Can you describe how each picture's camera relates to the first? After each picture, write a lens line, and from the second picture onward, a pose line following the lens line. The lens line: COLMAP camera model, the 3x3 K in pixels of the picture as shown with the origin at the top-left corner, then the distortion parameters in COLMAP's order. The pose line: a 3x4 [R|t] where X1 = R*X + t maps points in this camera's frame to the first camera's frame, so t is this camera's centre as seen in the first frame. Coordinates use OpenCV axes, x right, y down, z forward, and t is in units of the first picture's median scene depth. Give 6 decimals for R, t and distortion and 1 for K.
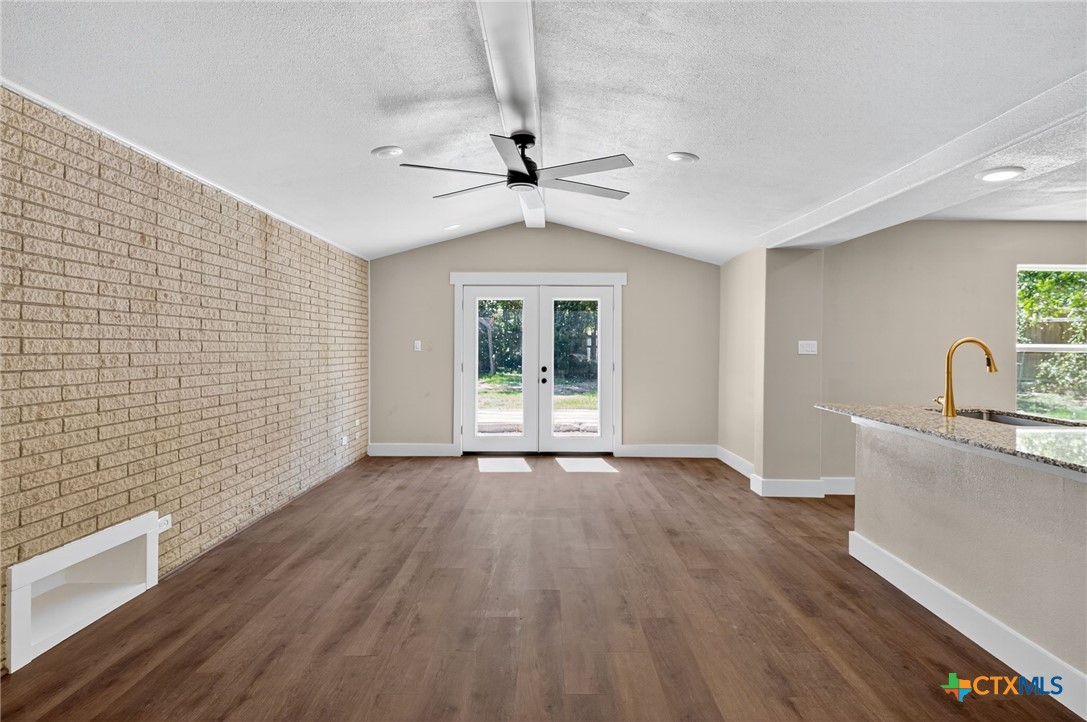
lens RADIAL K [[591.0, 0, 542.9], [0, 591.0, 347.2], [0, 0, 1]] dist [0.000817, 0.000411]
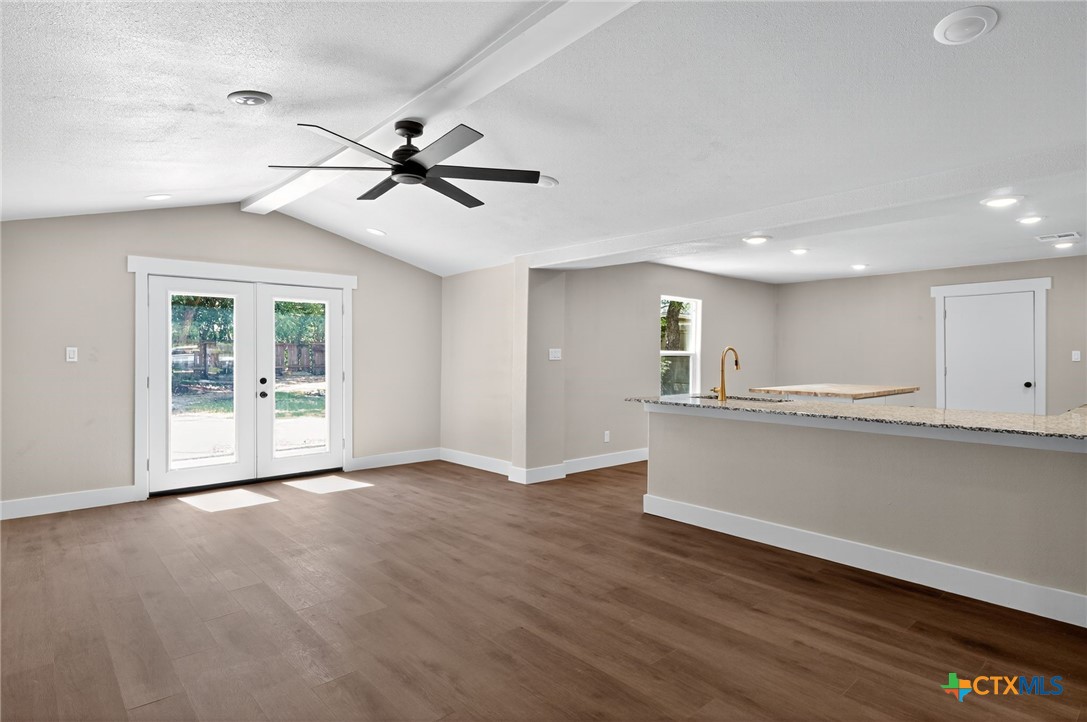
lens RADIAL K [[589.3, 0, 546.2], [0, 589.3, 355.6], [0, 0, 1]] dist [-0.001063, -0.000197]
pose [[0.739614, -0.007481, 0.672990, -0.370567], [0.005142, 0.999972, 0.005464, -0.002735], [-0.673012, -0.000581, 0.739631, 0.131166]]
